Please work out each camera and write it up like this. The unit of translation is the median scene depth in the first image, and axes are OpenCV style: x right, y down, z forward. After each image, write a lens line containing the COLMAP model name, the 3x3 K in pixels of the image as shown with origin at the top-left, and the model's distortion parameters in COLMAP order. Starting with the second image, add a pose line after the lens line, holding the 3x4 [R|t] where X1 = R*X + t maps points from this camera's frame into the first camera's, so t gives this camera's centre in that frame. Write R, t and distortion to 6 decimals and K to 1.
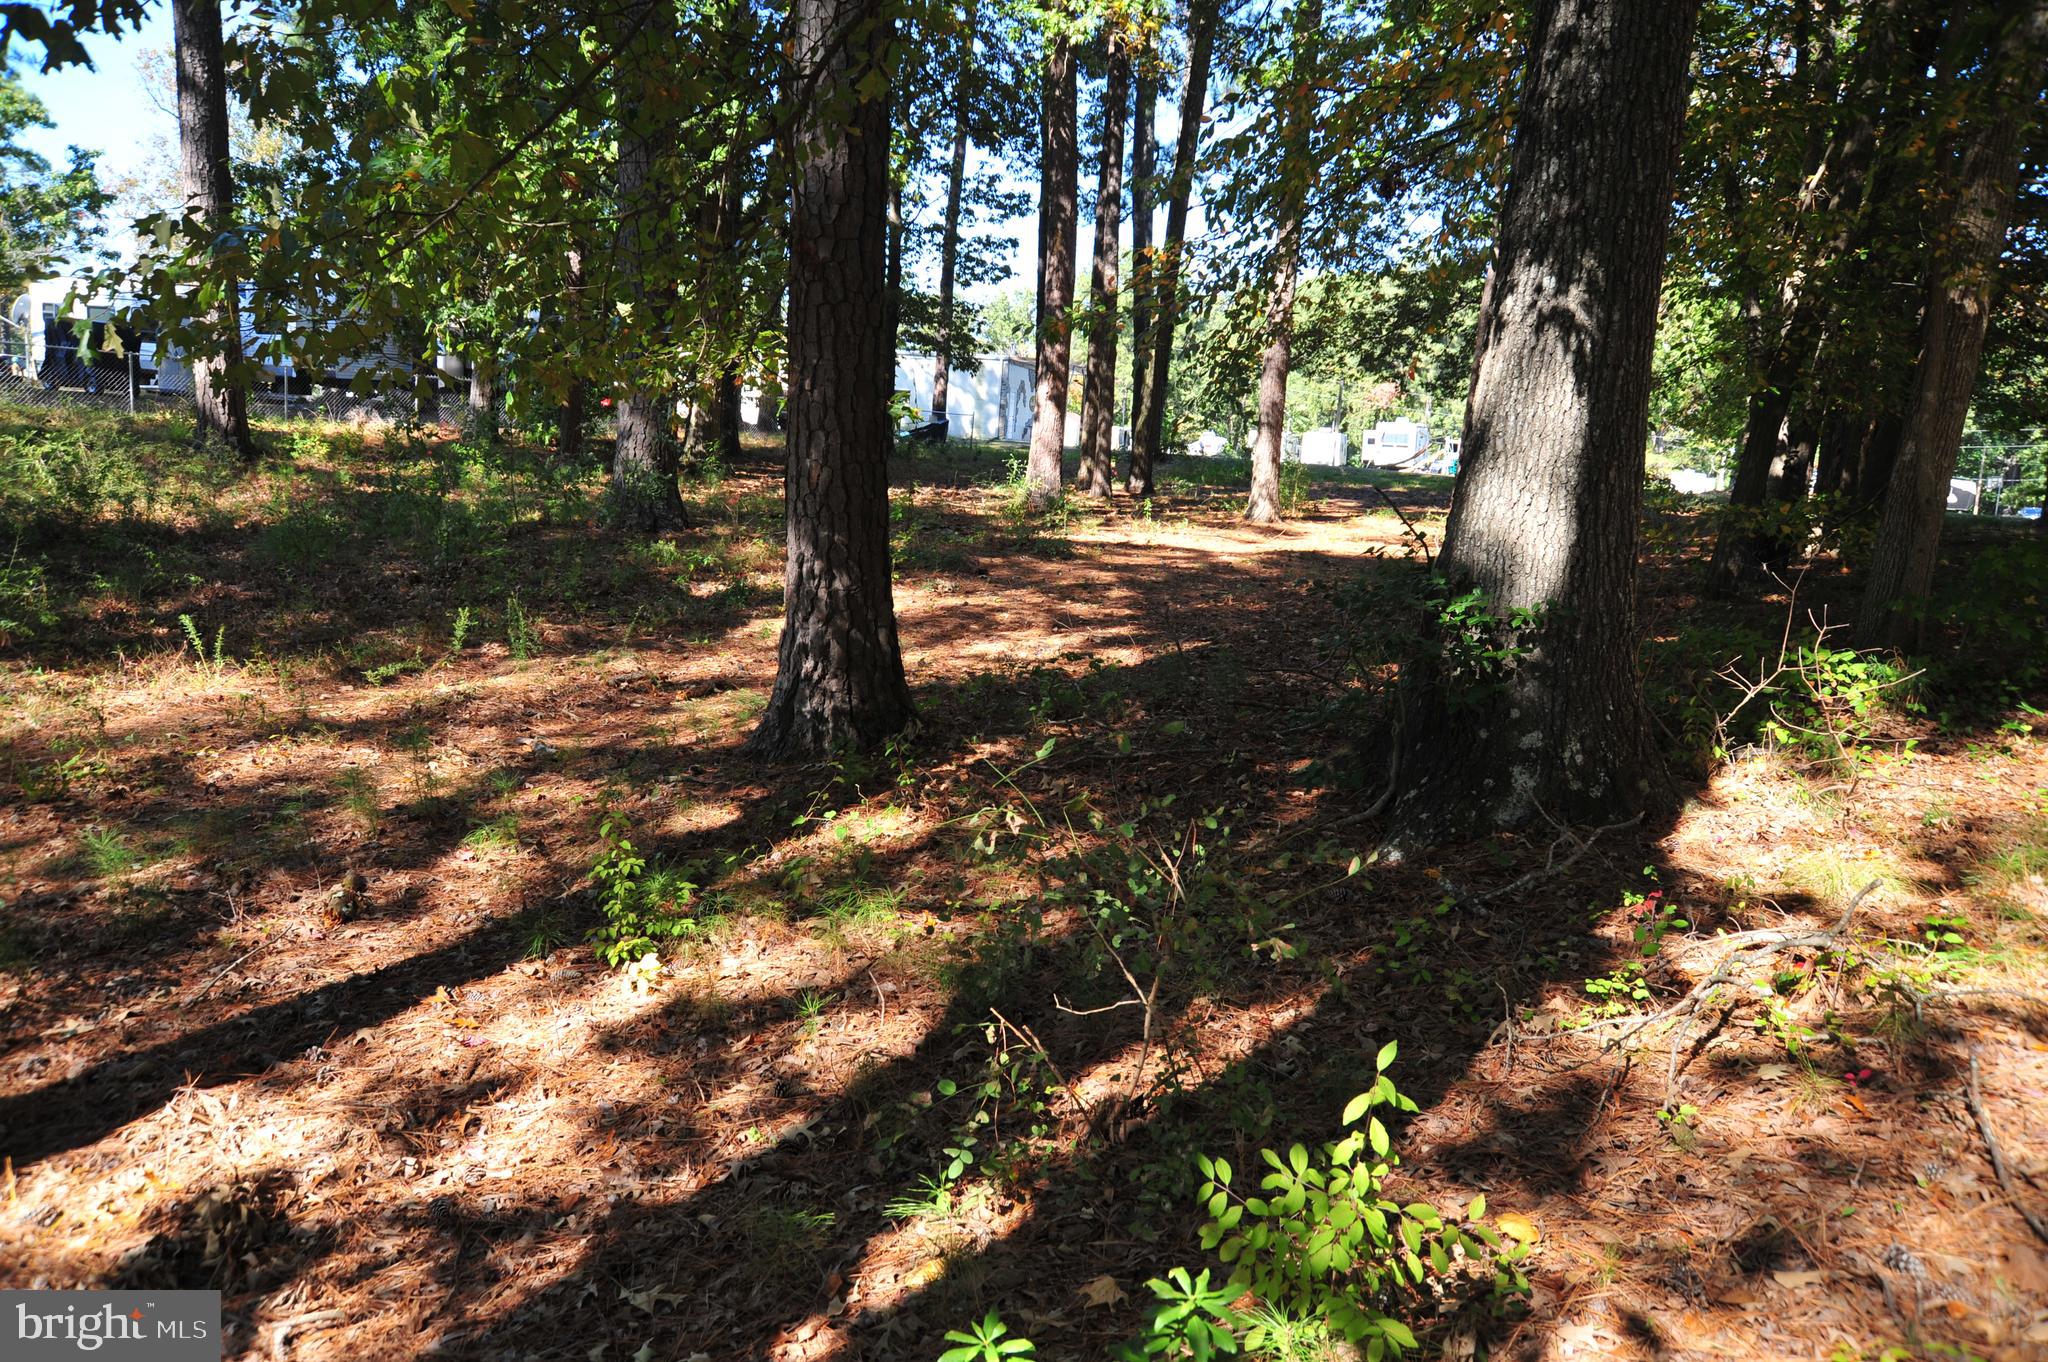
lens RADIAL K [[1396.3, 0, 1023.3], [0, 1396.3, 719.3], [0, 0, 1]] dist [-0.136271, 0.114239]
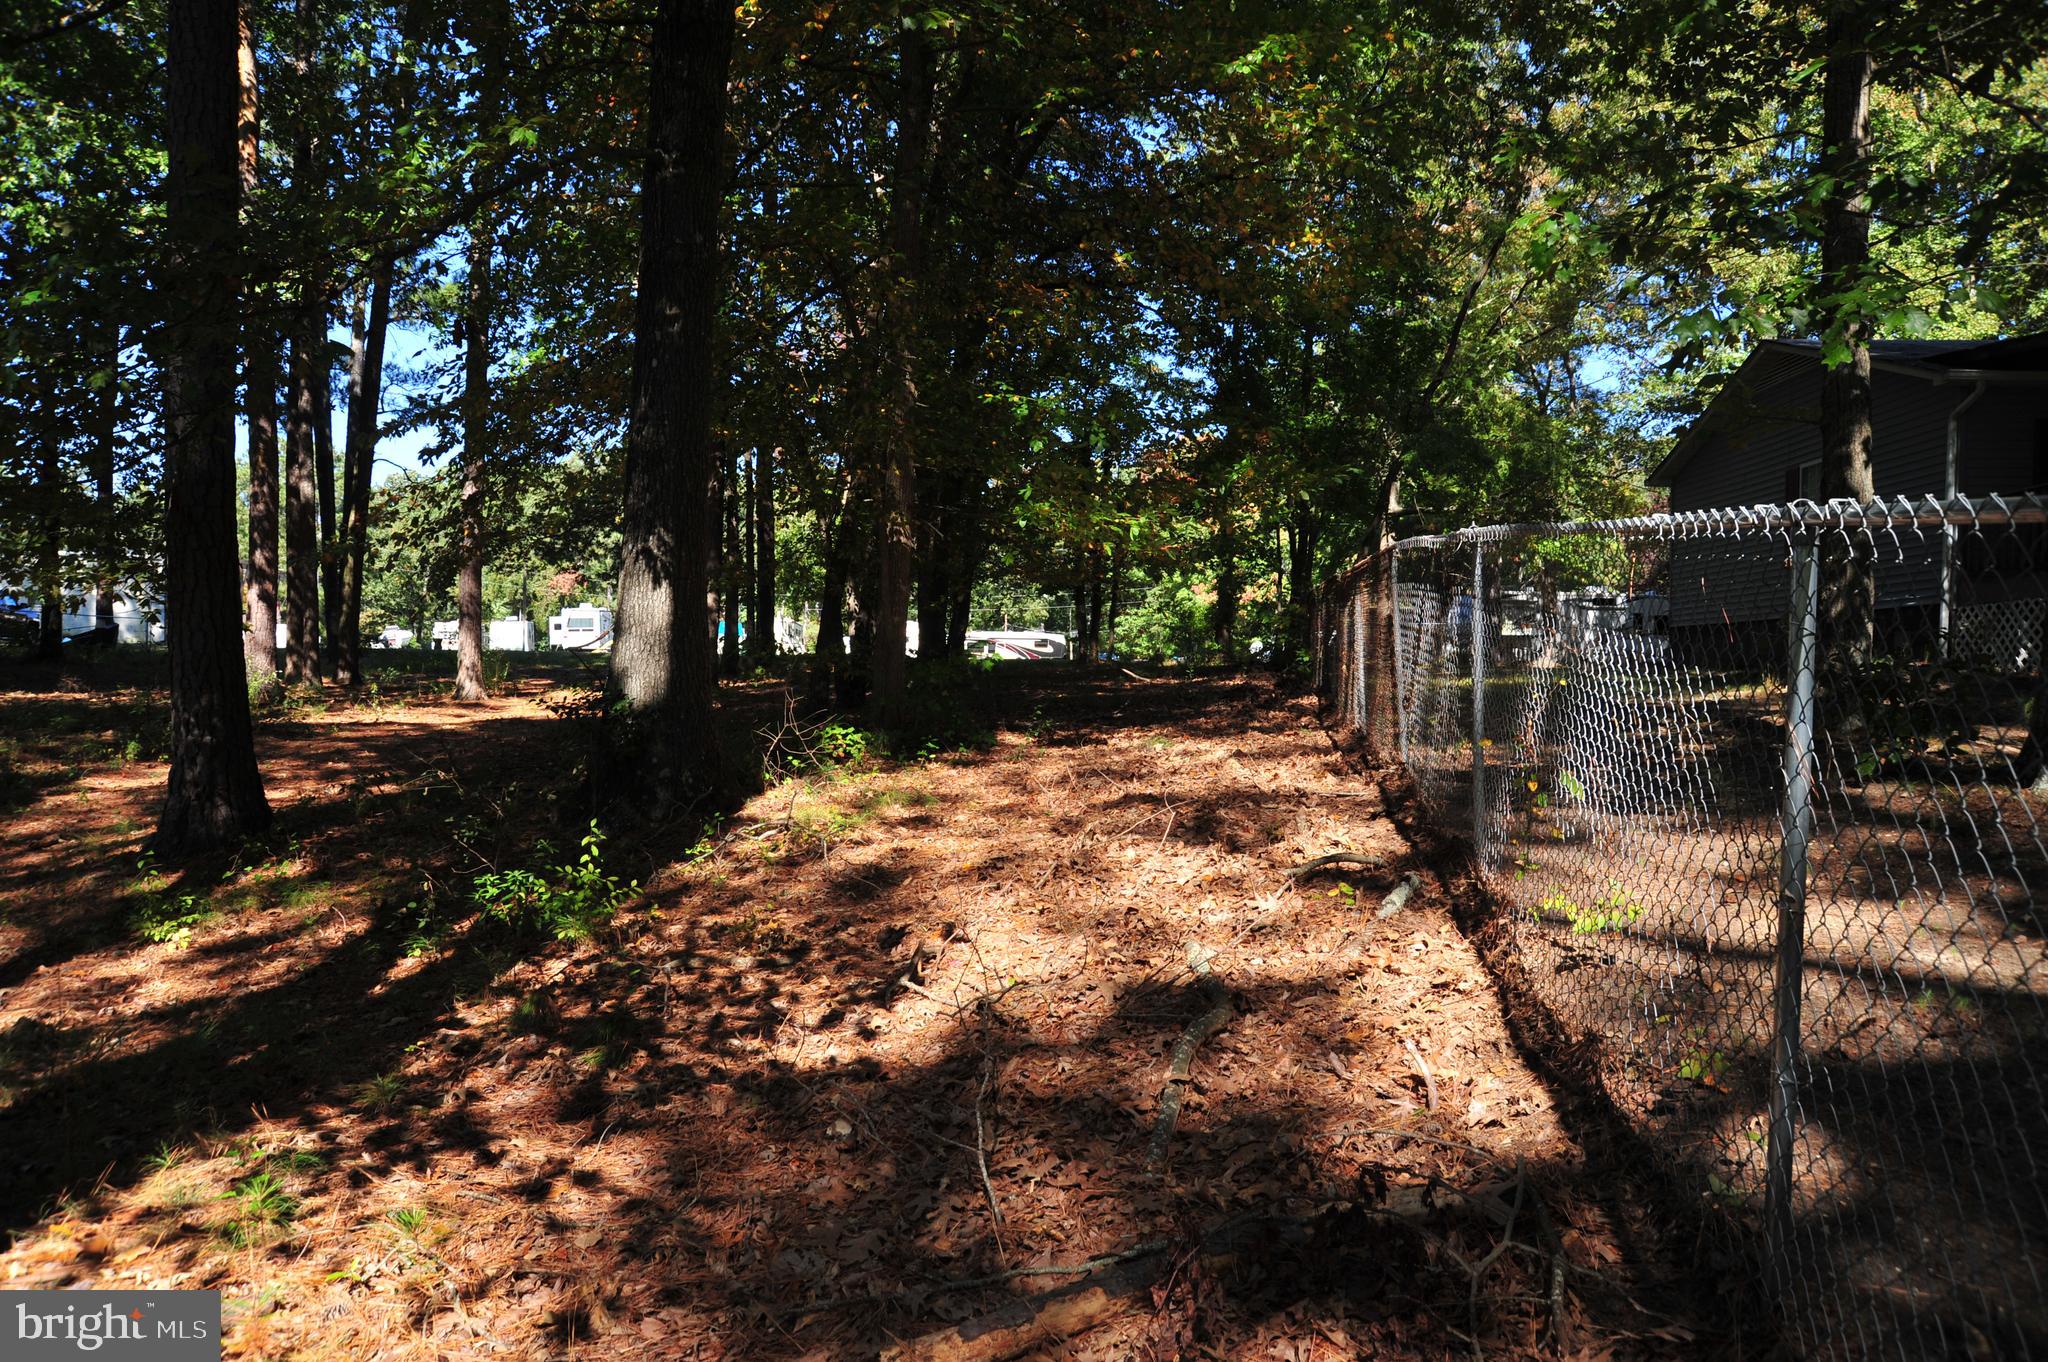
lens RADIAL K [[1396.3, 0, 1023.3], [0, 1396.3, 719.3], [0, 0, 1]] dist [-0.136271, 0.114239]
pose [[0.842089, -0.069279, 0.534870, -0.040719], [0.138297, 0.986295, -0.089982, 0.031953], [-0.521305, 0.149743, 0.840129, -0.154744]]
